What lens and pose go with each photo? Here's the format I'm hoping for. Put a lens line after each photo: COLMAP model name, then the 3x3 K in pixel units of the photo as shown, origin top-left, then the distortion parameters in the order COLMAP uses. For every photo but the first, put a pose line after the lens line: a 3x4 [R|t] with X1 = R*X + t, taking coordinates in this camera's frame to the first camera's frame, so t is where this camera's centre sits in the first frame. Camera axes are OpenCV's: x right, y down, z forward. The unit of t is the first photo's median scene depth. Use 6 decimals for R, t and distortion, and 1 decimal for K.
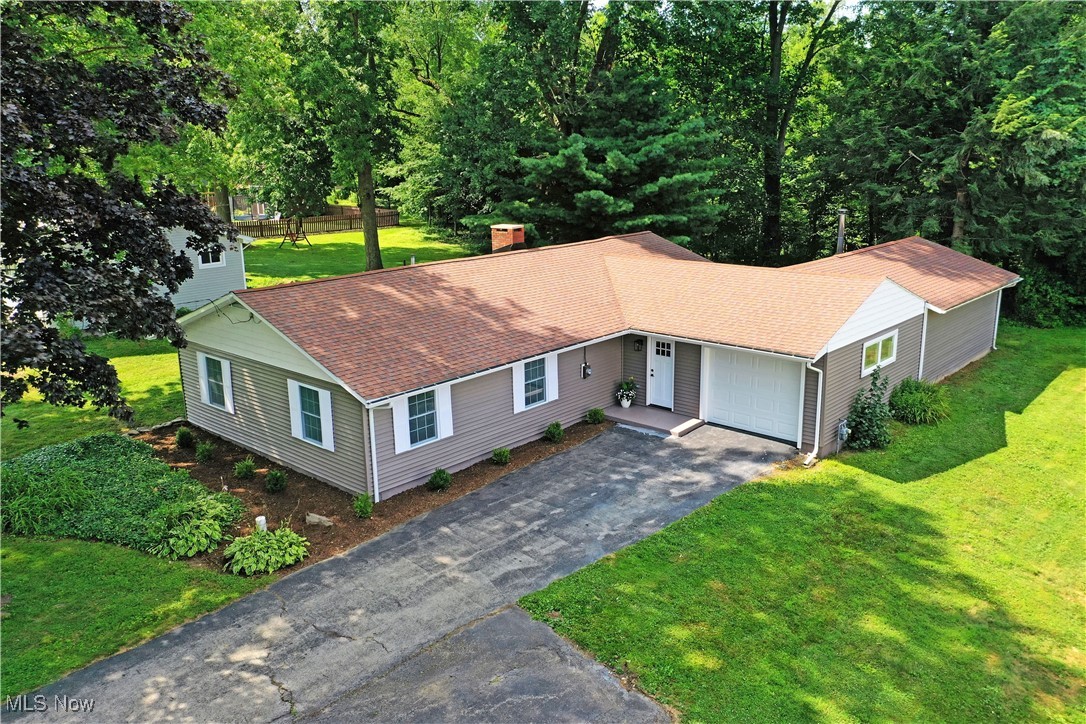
lens RADIAL K [[823.7, 0, 543.8], [0, 823.7, 321.3], [0, 0, 1]] dist [0.013196, 0.004358]
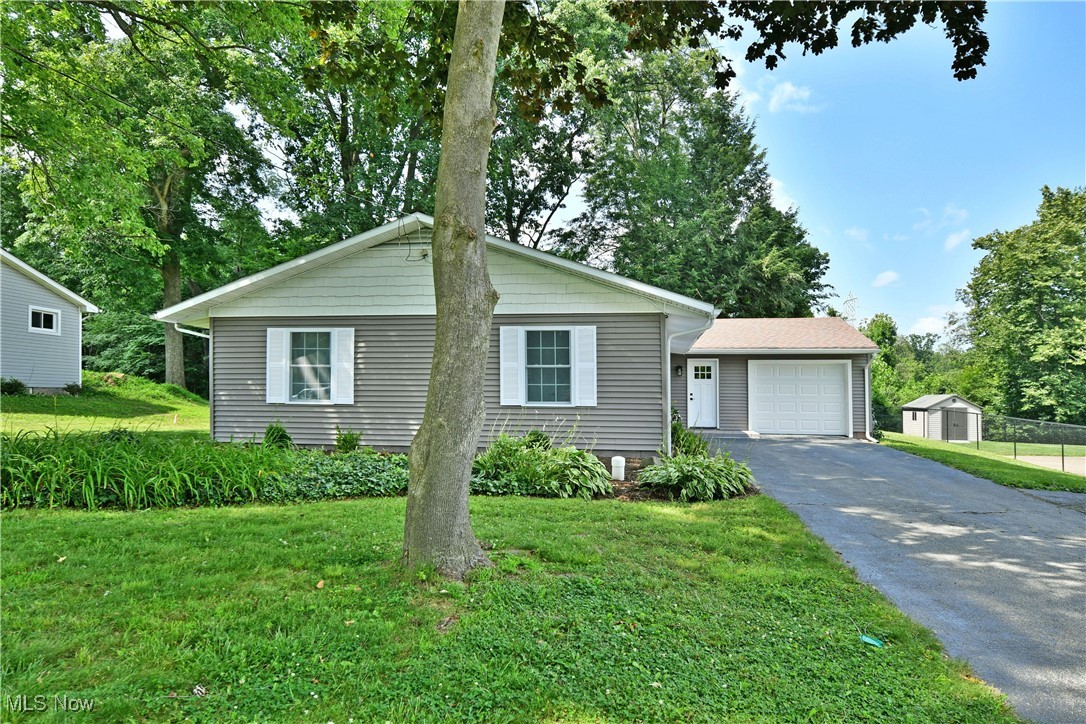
lens RADIAL K [[644.5, 0, 563.5], [0, 644.5, 366.6], [0, 0, 1]] dist [-0.001969, -0.003452]
pose [[0.844388, 0.039994, 0.534238, -0.515224], [0.089456, 0.972684, -0.214206, 0.211725], [-0.528211, 0.228664, 0.817744, 0.434918]]
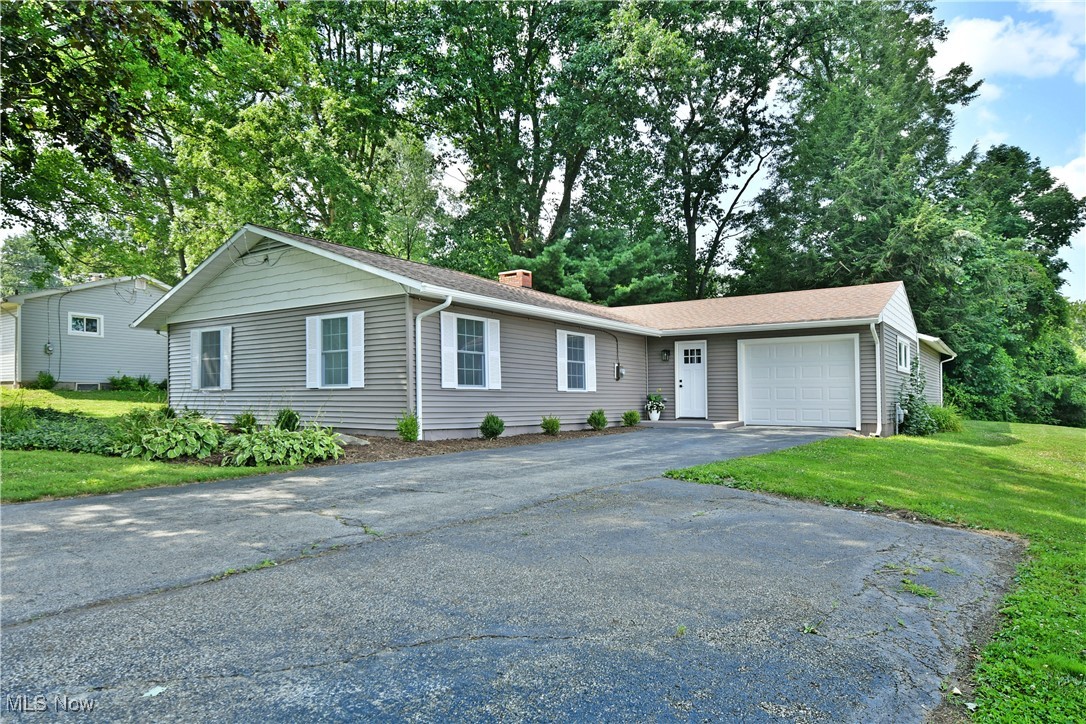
lens RADIAL K [[659.8, 0, 543.0], [0, 659.8, 362.0], [0, 0, 1]] dist [-0.015915, -0.002226]
pose [[0.993369, 0.012745, 0.114260, -0.130791], [0.015638, 0.969621, -0.244111, 0.249925], [-0.113900, 0.244279, 0.962992, 0.299132]]
